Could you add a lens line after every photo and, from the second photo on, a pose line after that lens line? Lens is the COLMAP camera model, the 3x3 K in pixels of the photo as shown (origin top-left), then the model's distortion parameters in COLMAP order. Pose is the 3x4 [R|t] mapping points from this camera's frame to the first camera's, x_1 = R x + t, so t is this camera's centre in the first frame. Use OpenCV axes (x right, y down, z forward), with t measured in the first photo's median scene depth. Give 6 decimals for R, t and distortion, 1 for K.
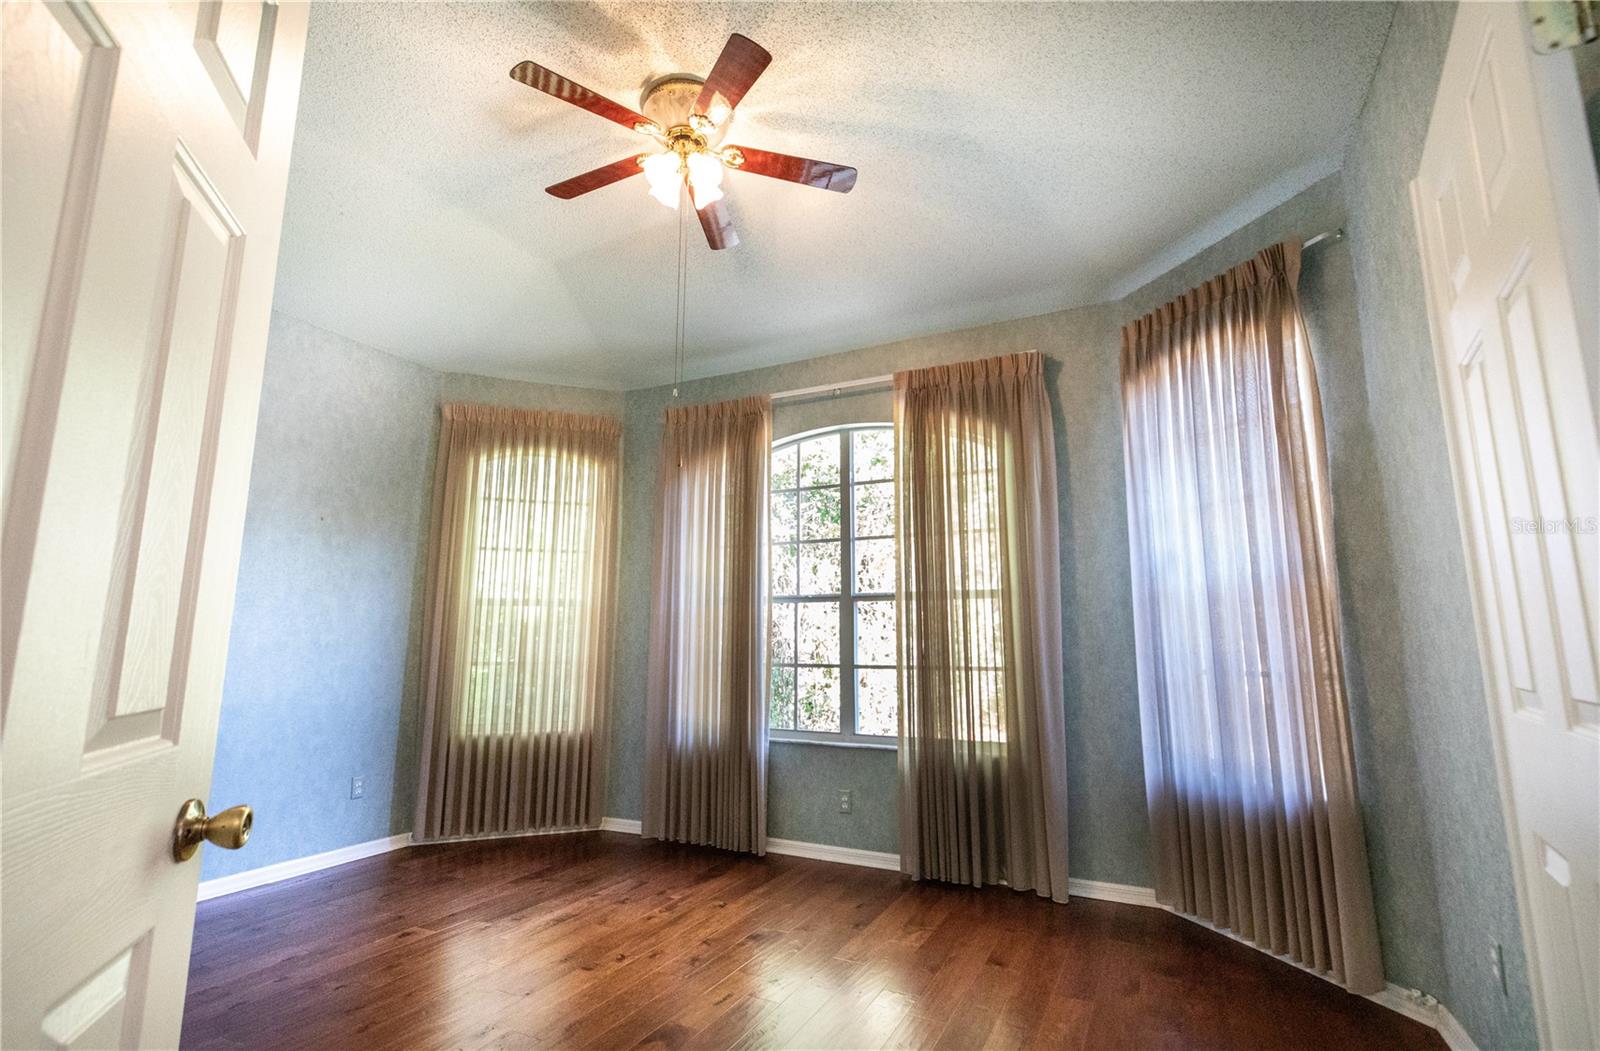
lens RADIAL K [[723.6, 0, 823.5], [0, 723.6, 516.3], [0, 0, 1]] dist [0.000088, -0.000045]
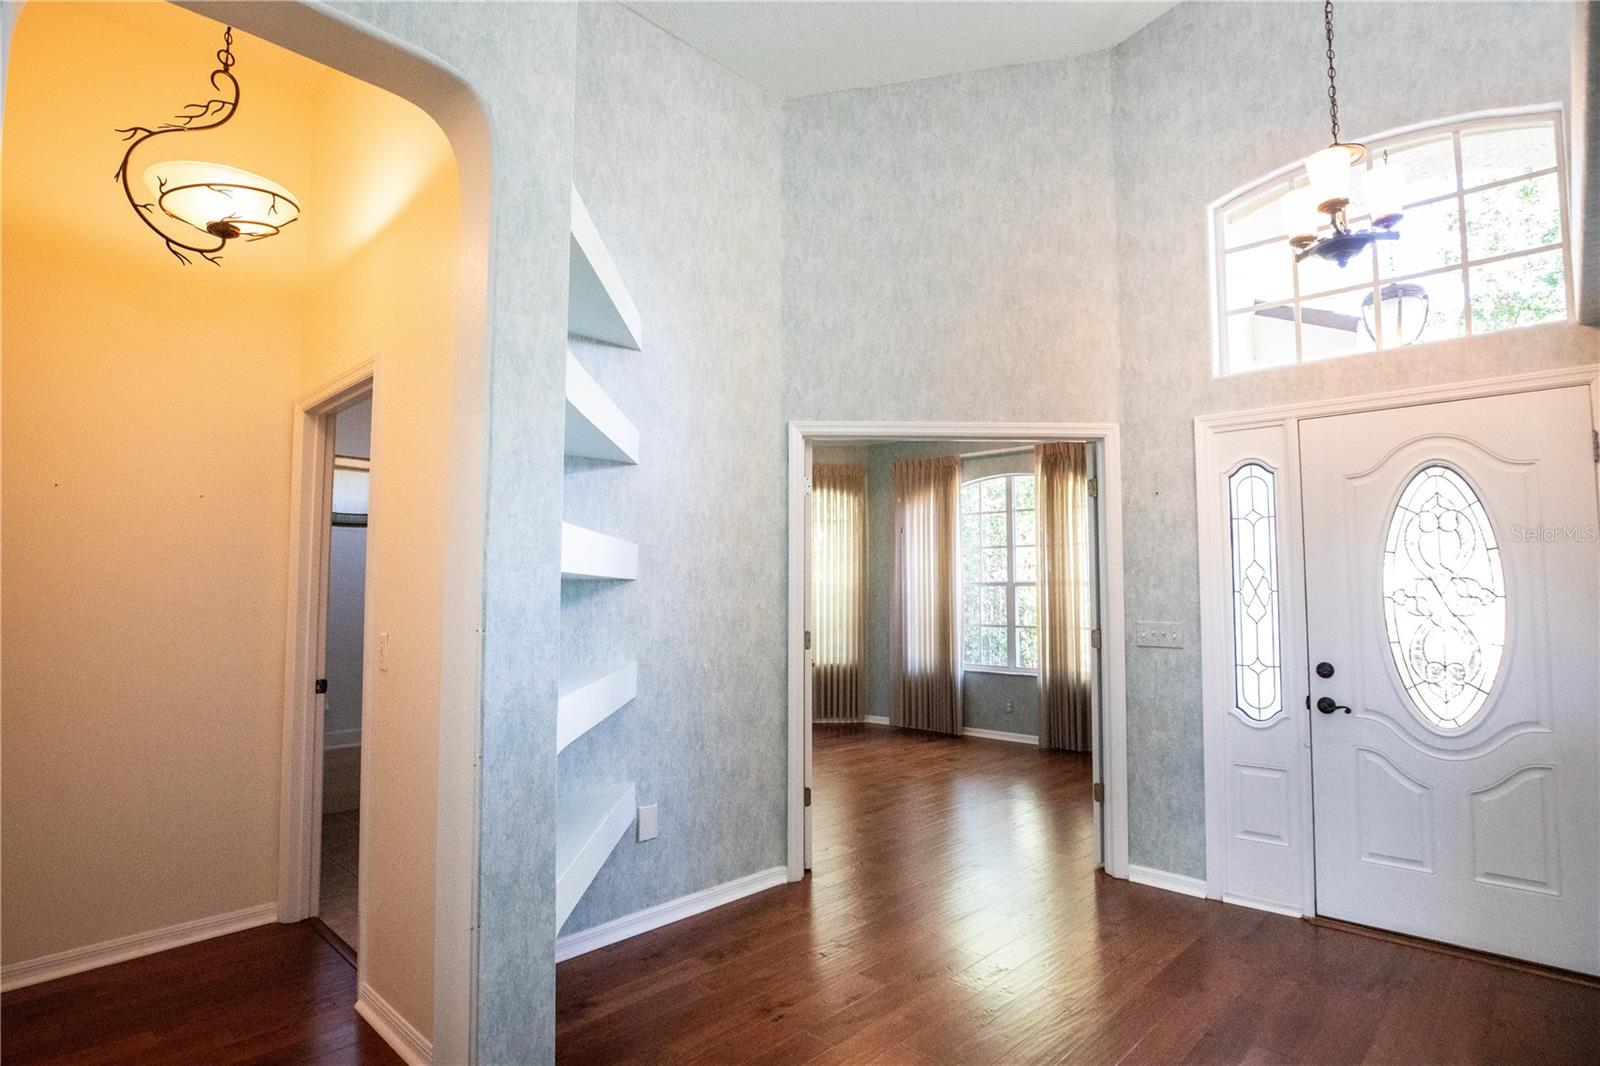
lens RADIAL K [[822.4, 0, 828.8], [0, 822.4, 540.2], [0, 0, 1]] dist [-0.020249, 0.000655]
pose [[0.956568, -0.016319, -0.291051, 0.175636], [0.044860, 0.994779, 0.091659, -0.164696], [0.288036, -0.100735, 0.952307, -0.813007]]
